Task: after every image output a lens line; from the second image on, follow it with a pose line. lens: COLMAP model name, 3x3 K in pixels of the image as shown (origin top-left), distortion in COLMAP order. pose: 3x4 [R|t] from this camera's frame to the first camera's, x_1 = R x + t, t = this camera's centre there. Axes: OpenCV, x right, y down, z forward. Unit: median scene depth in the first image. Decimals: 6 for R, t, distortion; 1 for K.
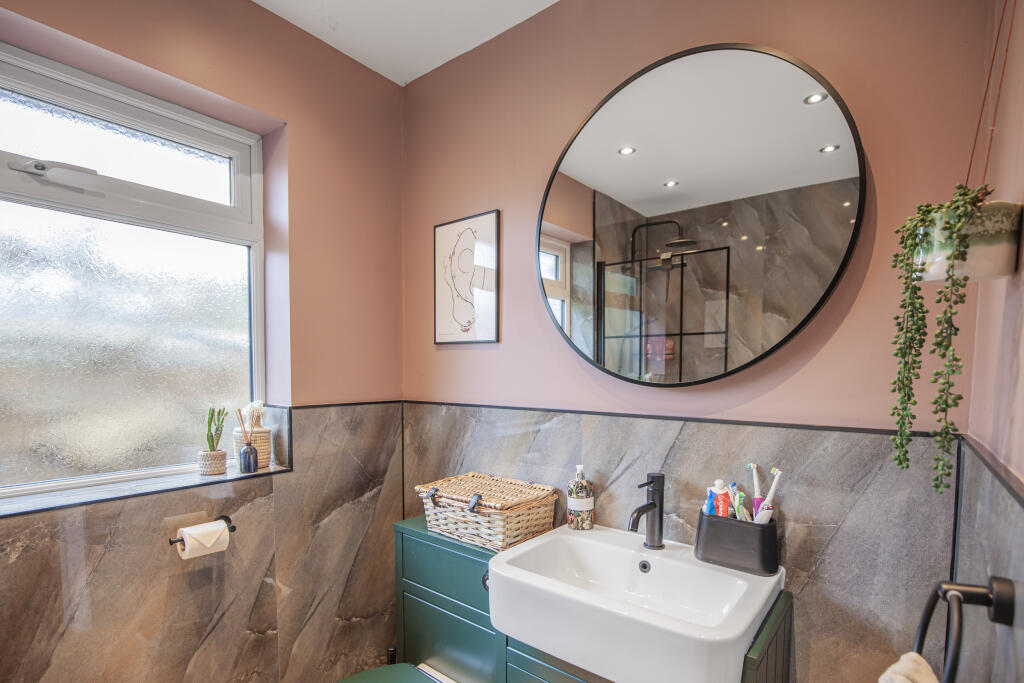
lens RADIAL K [[491.1, 0, 510.3], [0, 491.1, 398.5], [0, 0, 1]] dist [-0.008713, 0.001060]
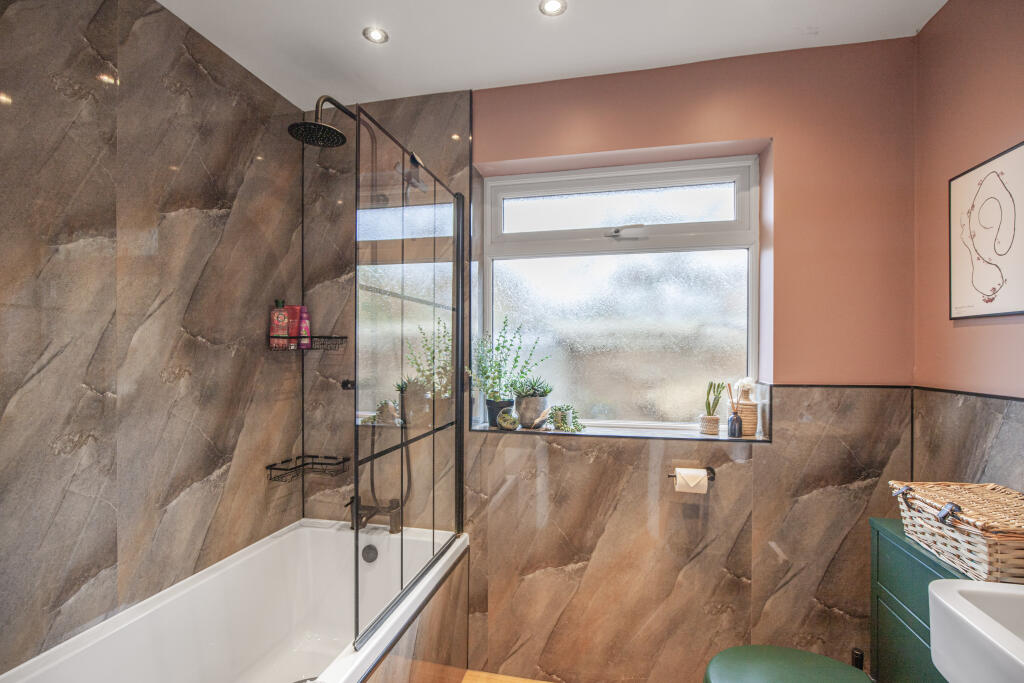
lens RADIAL K [[472.5, 0, 512.7], [0, 472.5, 346.3], [0, 0, 1]] dist [-0.014799, 0.003350]
pose [[0.441057, -0.013921, -0.897371, 0.259543], [-0.048542, 0.998046, -0.039341, 0.001023], [0.896165, 0.060912, 0.439519, -0.005860]]
